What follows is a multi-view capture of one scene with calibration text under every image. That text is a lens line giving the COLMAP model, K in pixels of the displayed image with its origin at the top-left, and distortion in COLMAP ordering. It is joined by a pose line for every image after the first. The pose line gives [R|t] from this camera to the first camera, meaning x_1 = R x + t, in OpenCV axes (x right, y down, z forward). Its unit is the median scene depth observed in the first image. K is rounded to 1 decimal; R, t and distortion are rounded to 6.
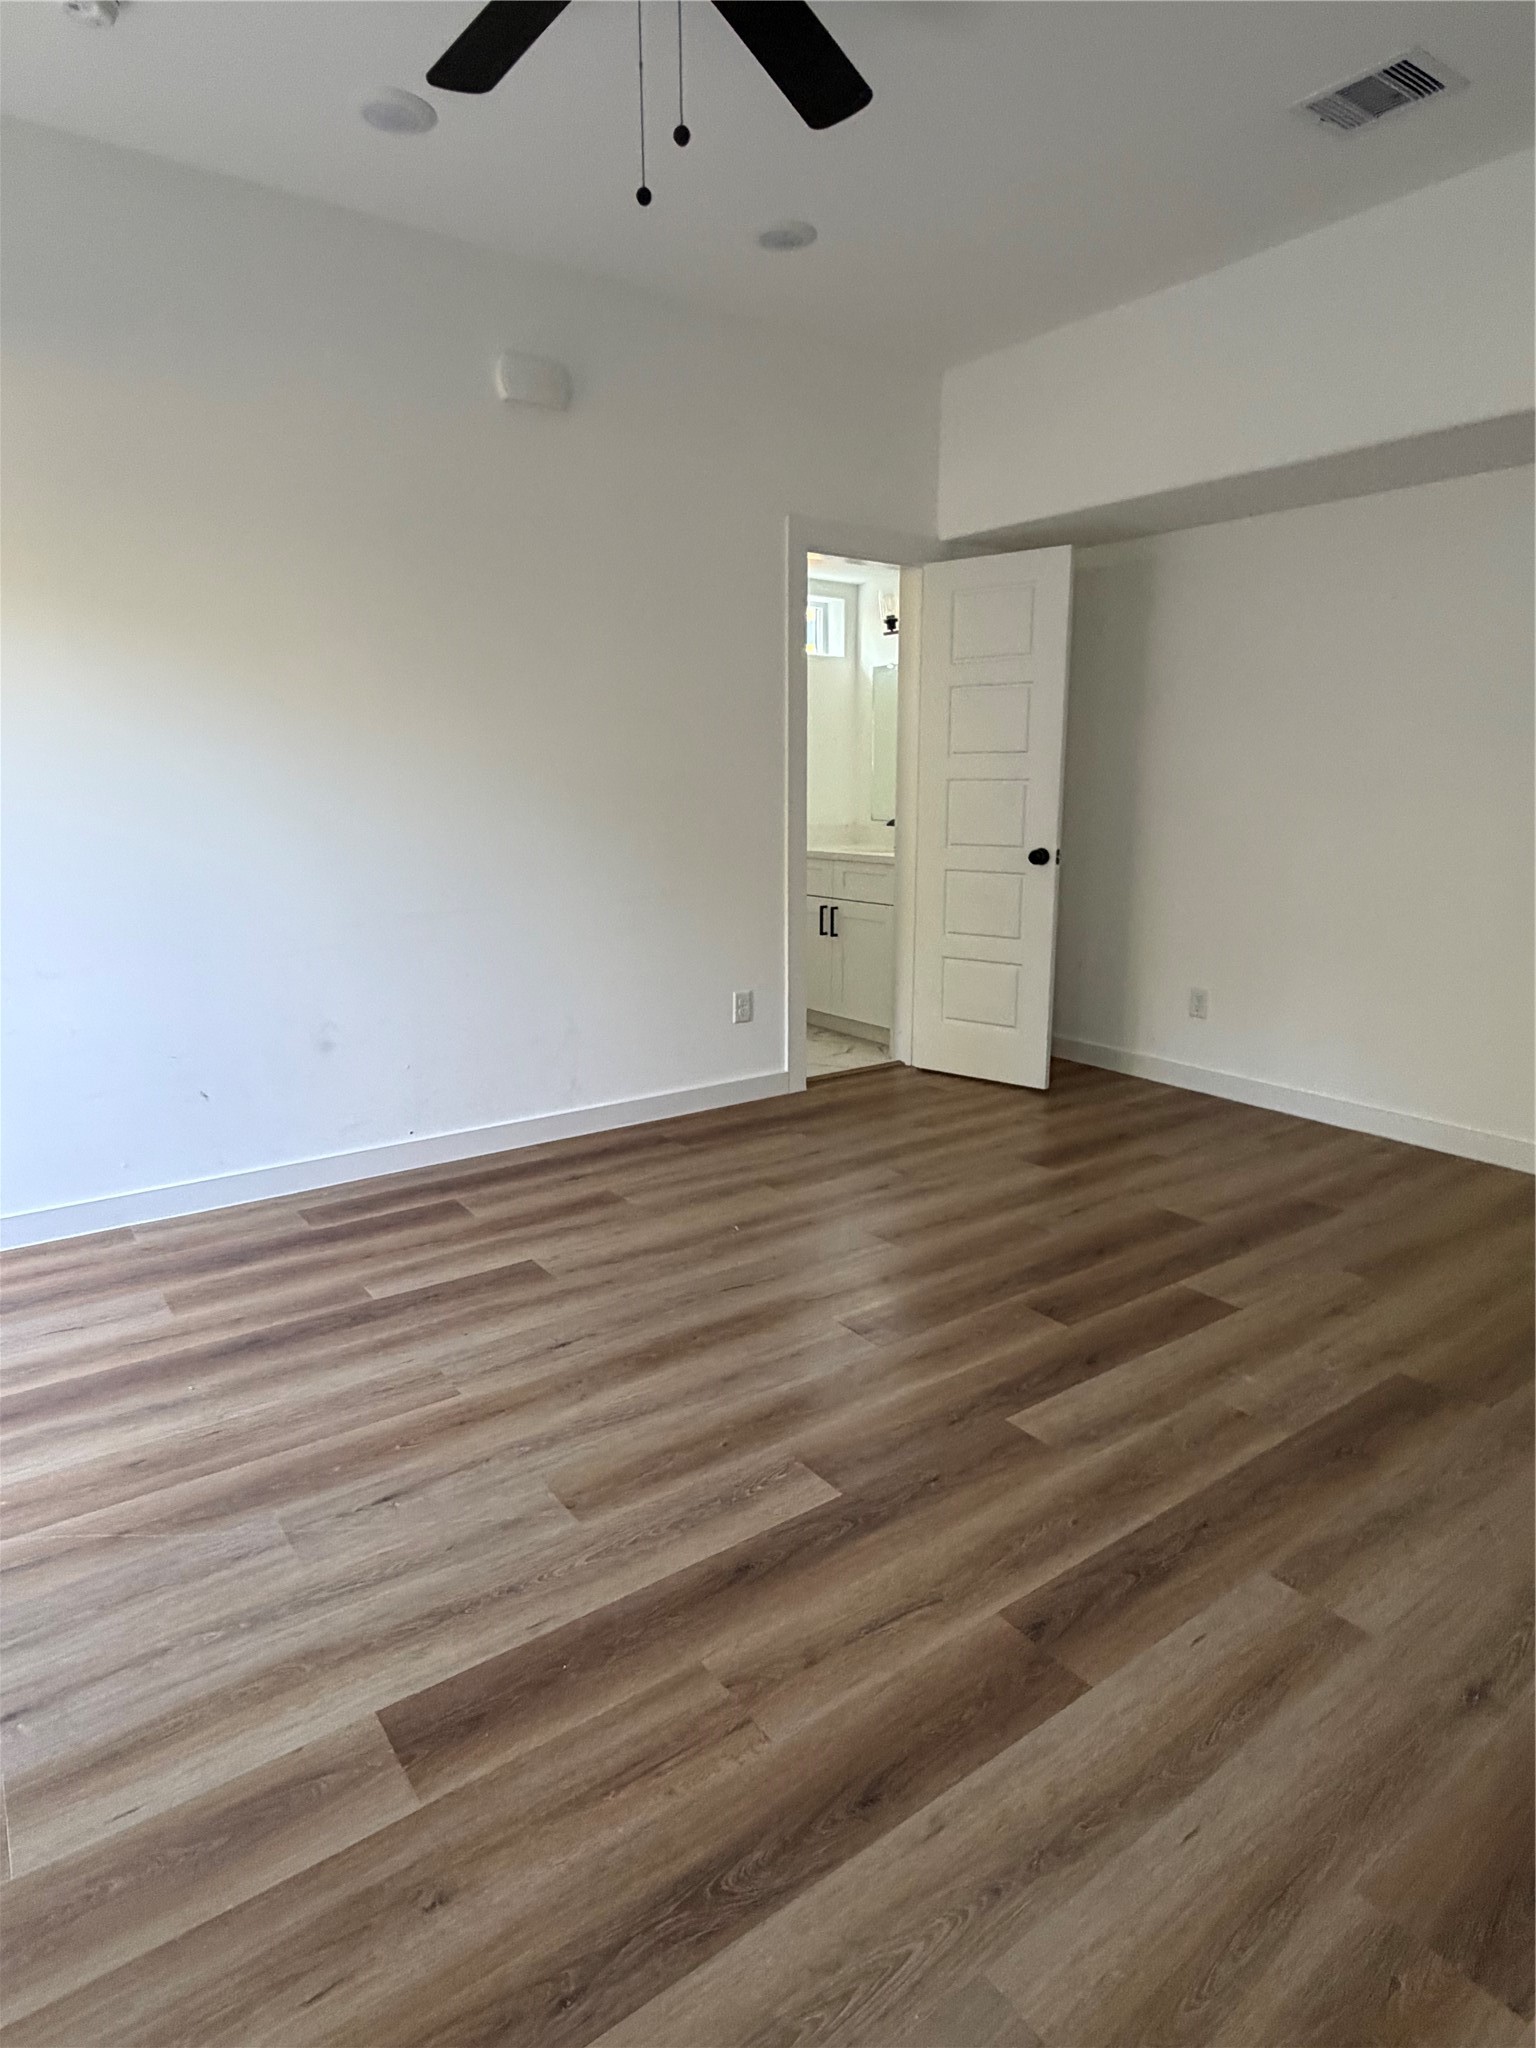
lens RADIAL K [[1153.7, 0, 773.6], [0, 1153.7, 1030.7], [0, 0, 1]] dist [-0.002841, 0.002408]
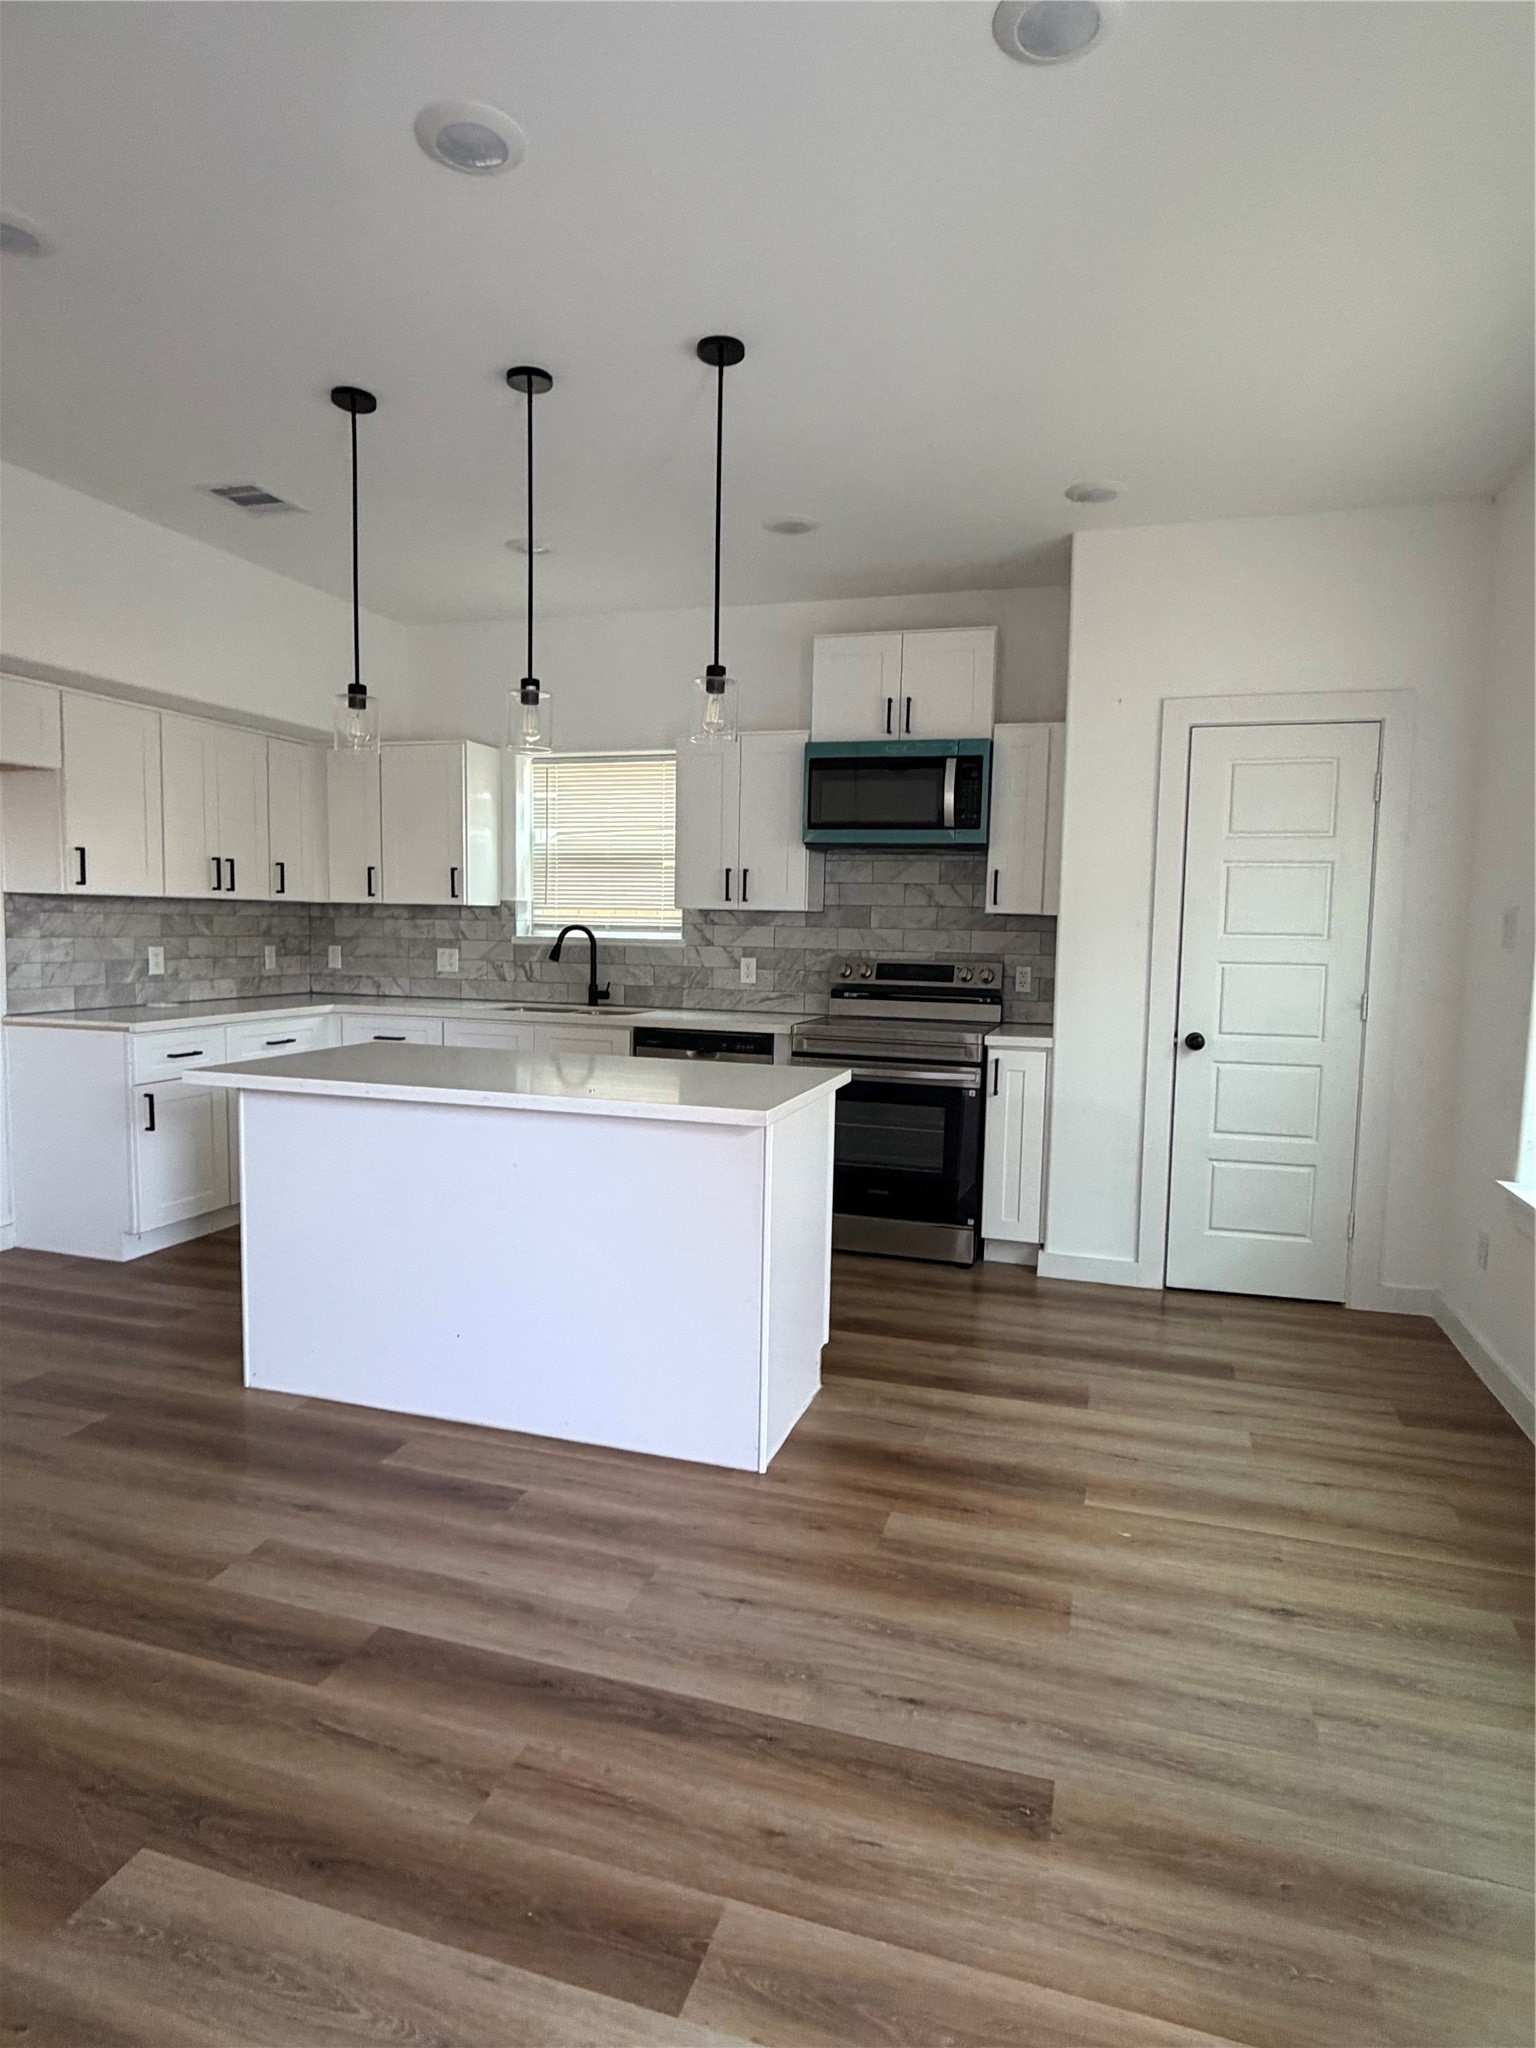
lens RADIAL K [[1153.7, 0, 769.5], [0, 1153.7, 1023.8], [0, 0, 1]] dist [-0.002841, 0.002408]
pose [[-0.593467, -0.084144, 0.800448, -0.780657], [0.152999, 0.964592, 0.214835, -0.256304], [-0.790182, 0.249966, -0.559579, 0.935494]]
